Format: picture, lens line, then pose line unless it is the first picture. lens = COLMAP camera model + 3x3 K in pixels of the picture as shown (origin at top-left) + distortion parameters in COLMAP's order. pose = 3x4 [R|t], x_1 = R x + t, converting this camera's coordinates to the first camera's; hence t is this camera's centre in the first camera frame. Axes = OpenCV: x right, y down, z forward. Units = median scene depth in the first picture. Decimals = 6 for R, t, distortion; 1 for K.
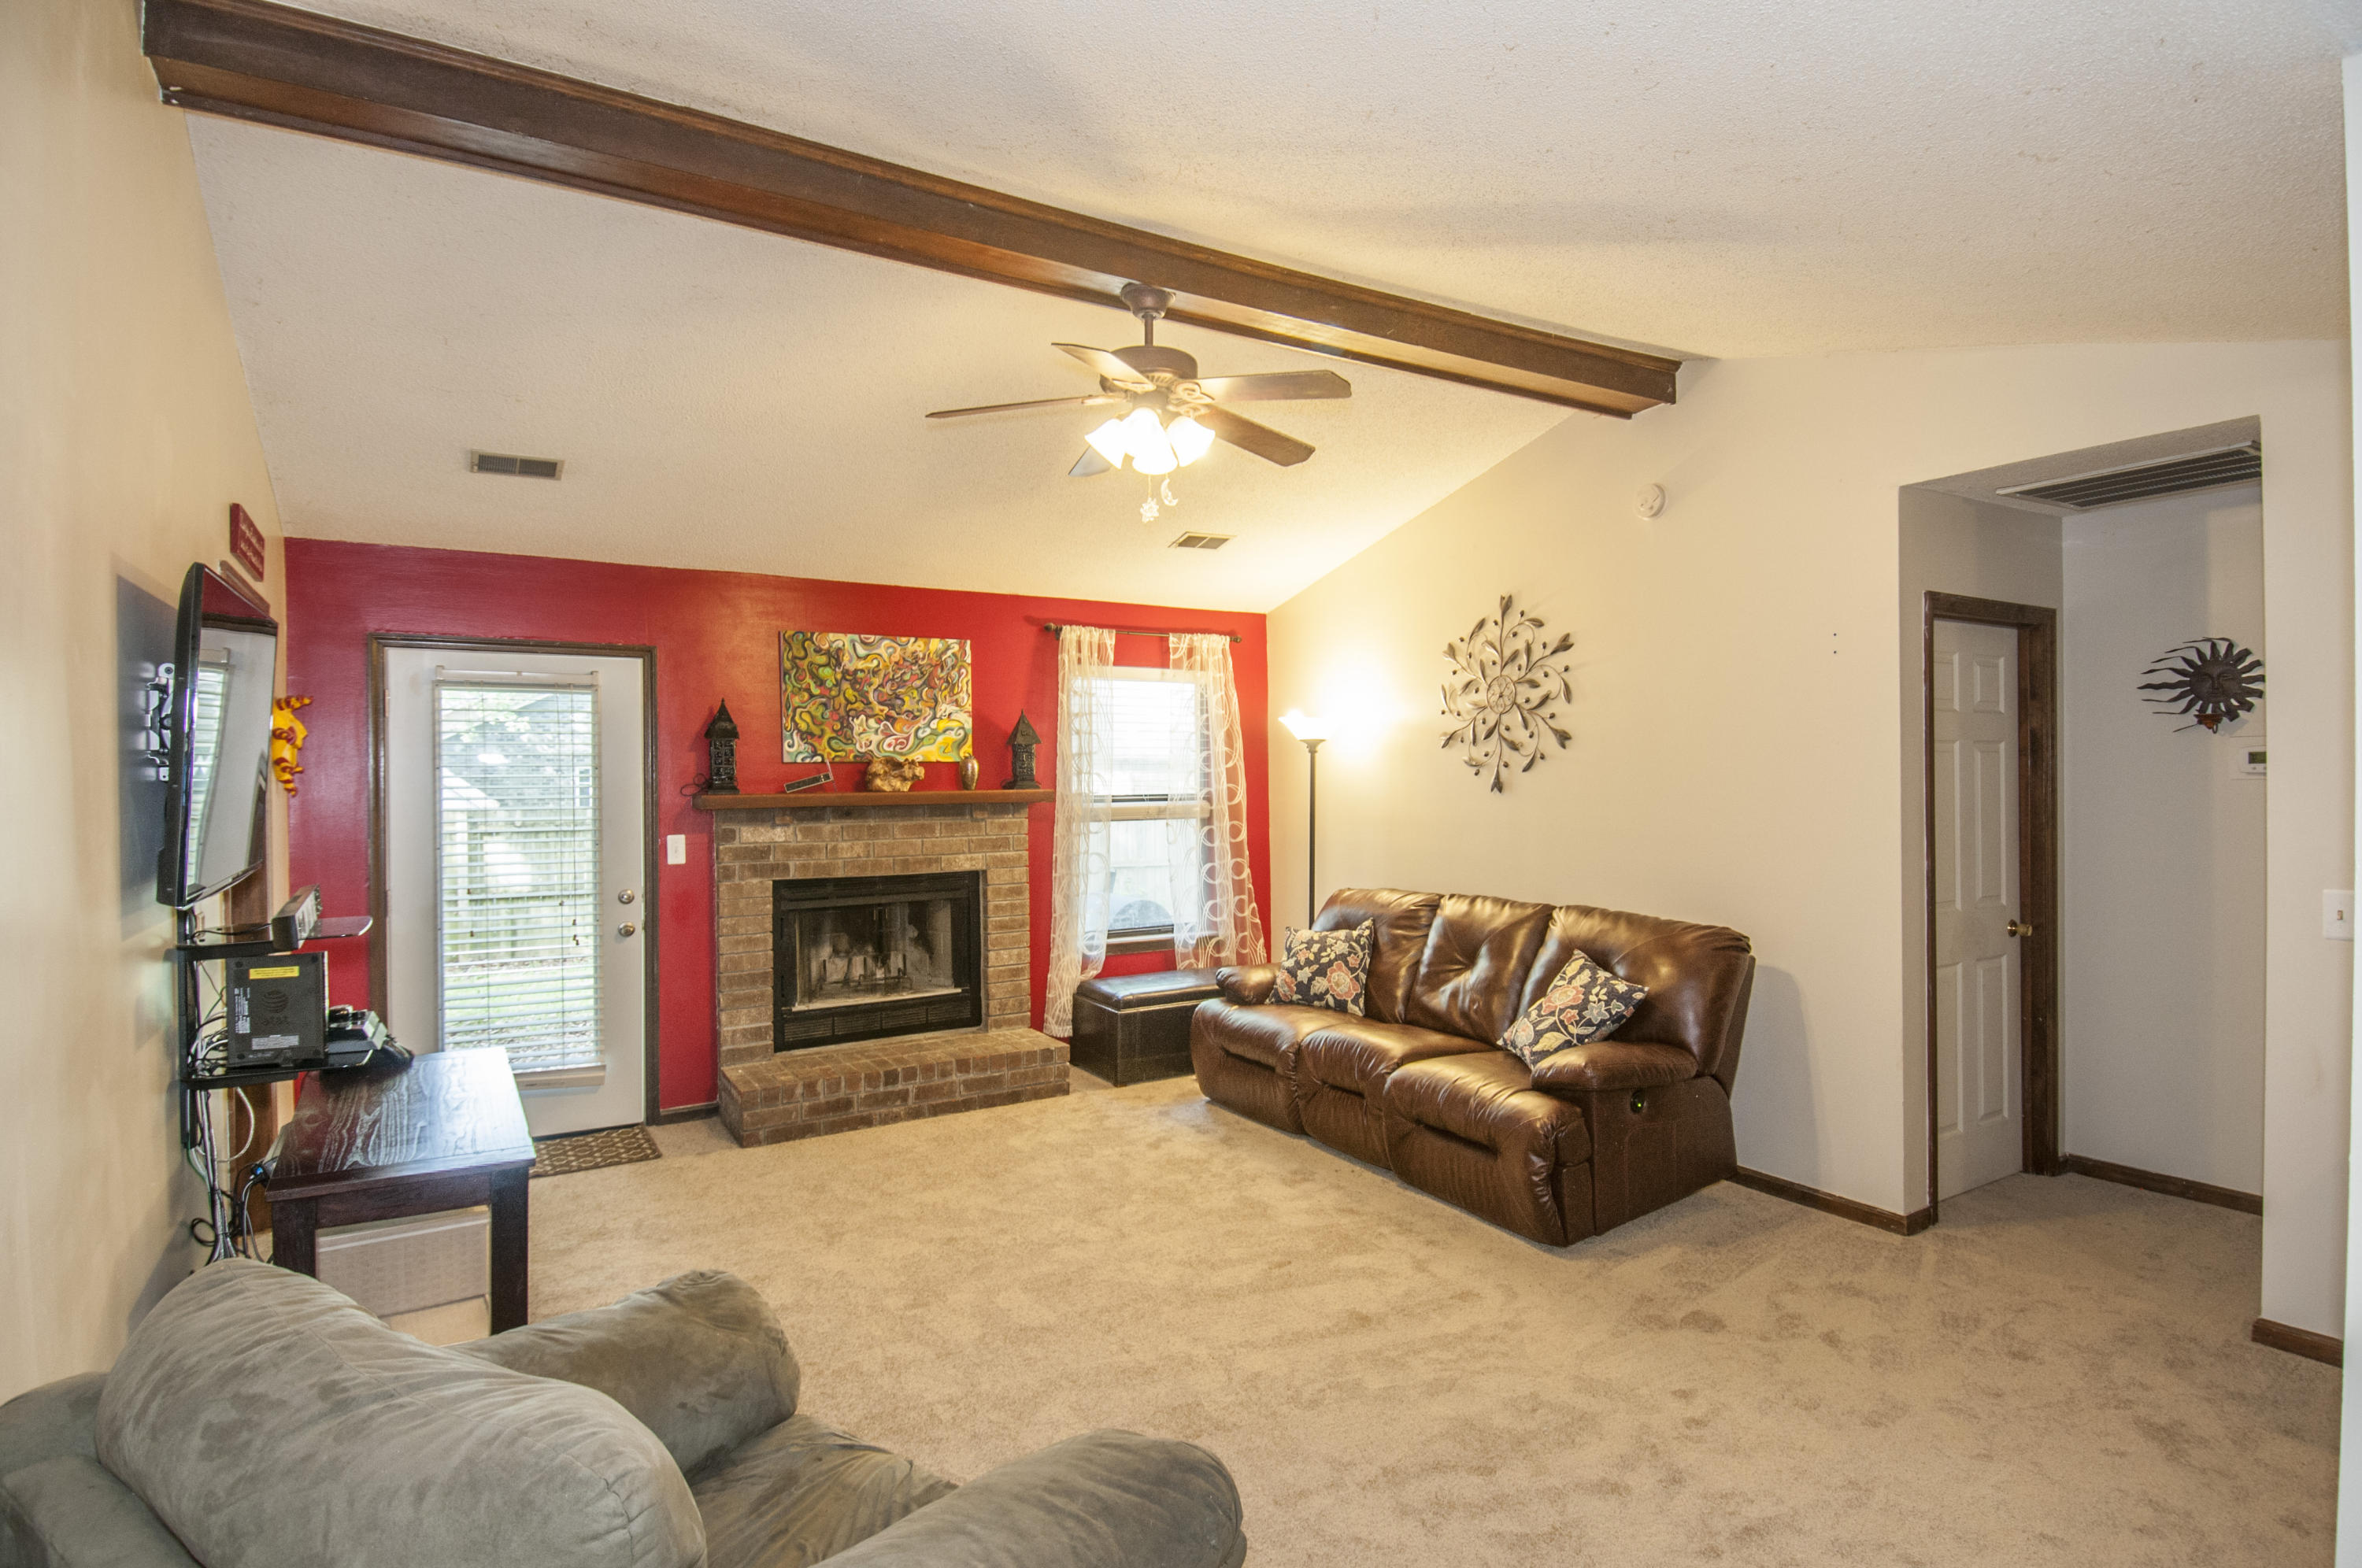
lens RADIAL K [[1233.5, 0, 1235.0], [0, 1233.5, 781.8], [0, 0, 1]] dist [0.025986, -0.033125]
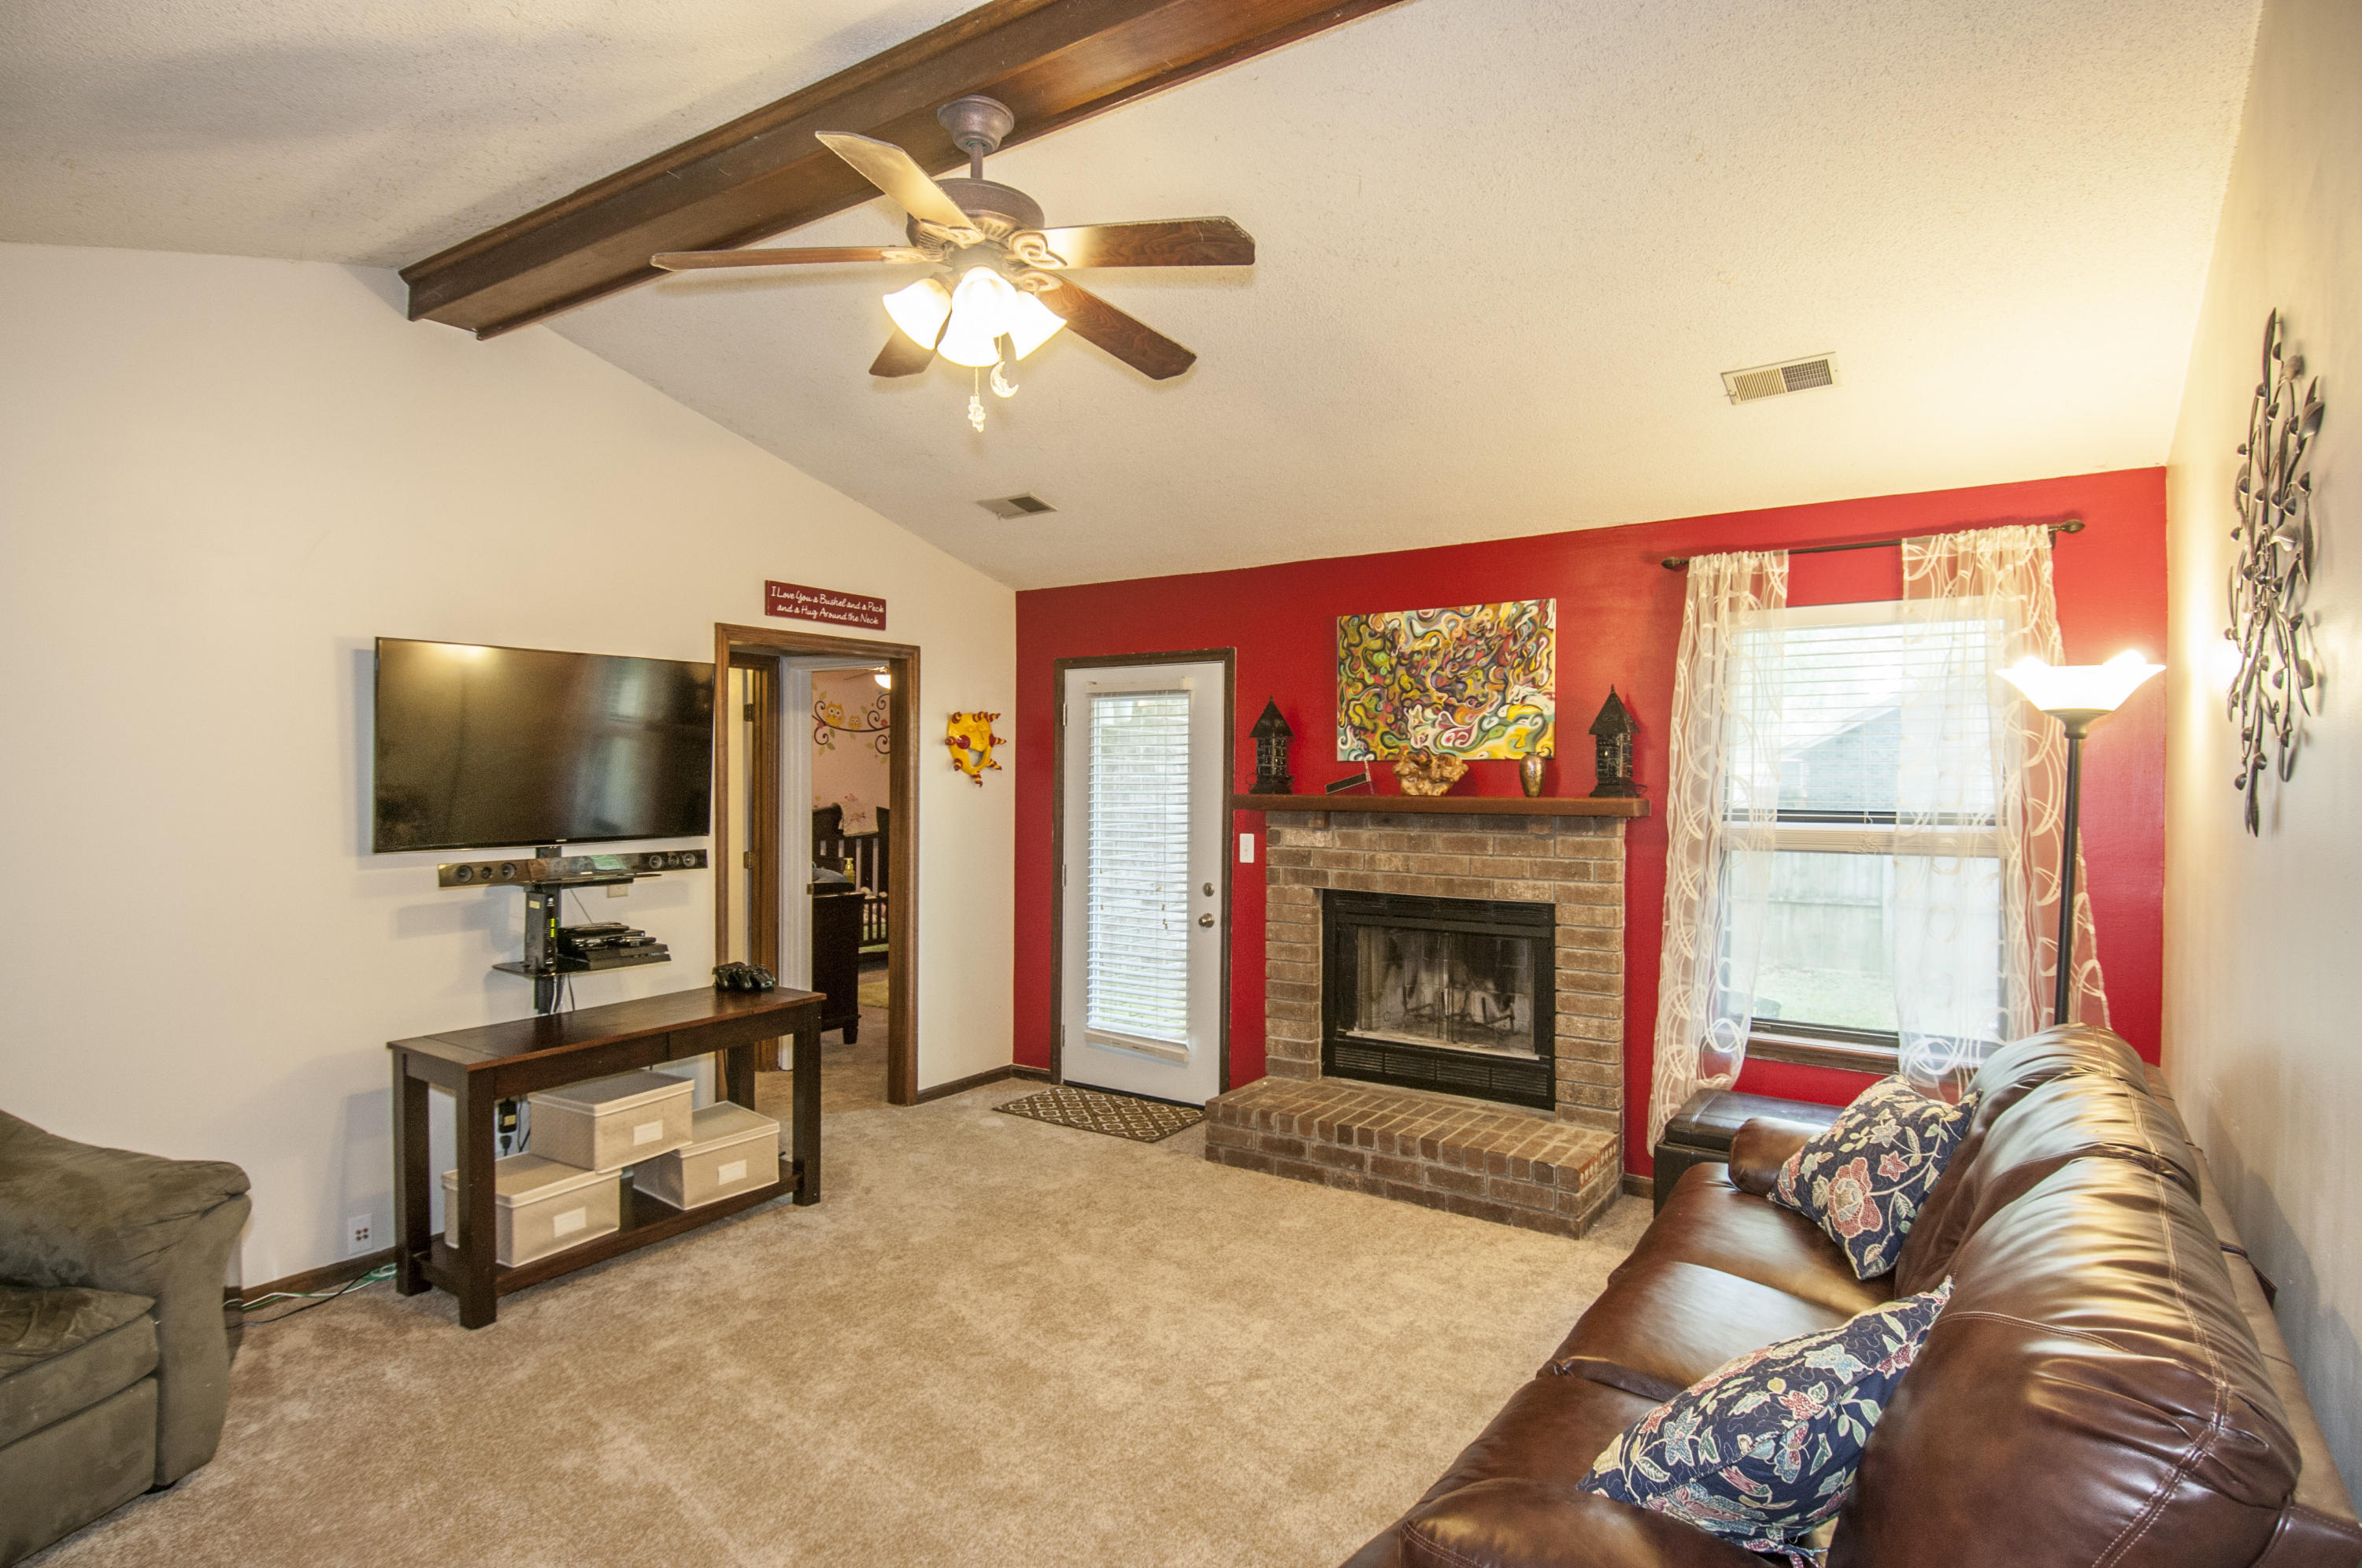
lens RADIAL K [[1233.5, 0, 1177.9], [0, 1233.5, 775.3], [0, 0, 1]] dist [0.025986, -0.033125]
pose [[0.380175, 0.008141, -0.924879, 0.421310], [-0.010978, 0.999931, 0.004289, -0.007503], [0.924849, 0.008523, 0.380238, 0.528538]]
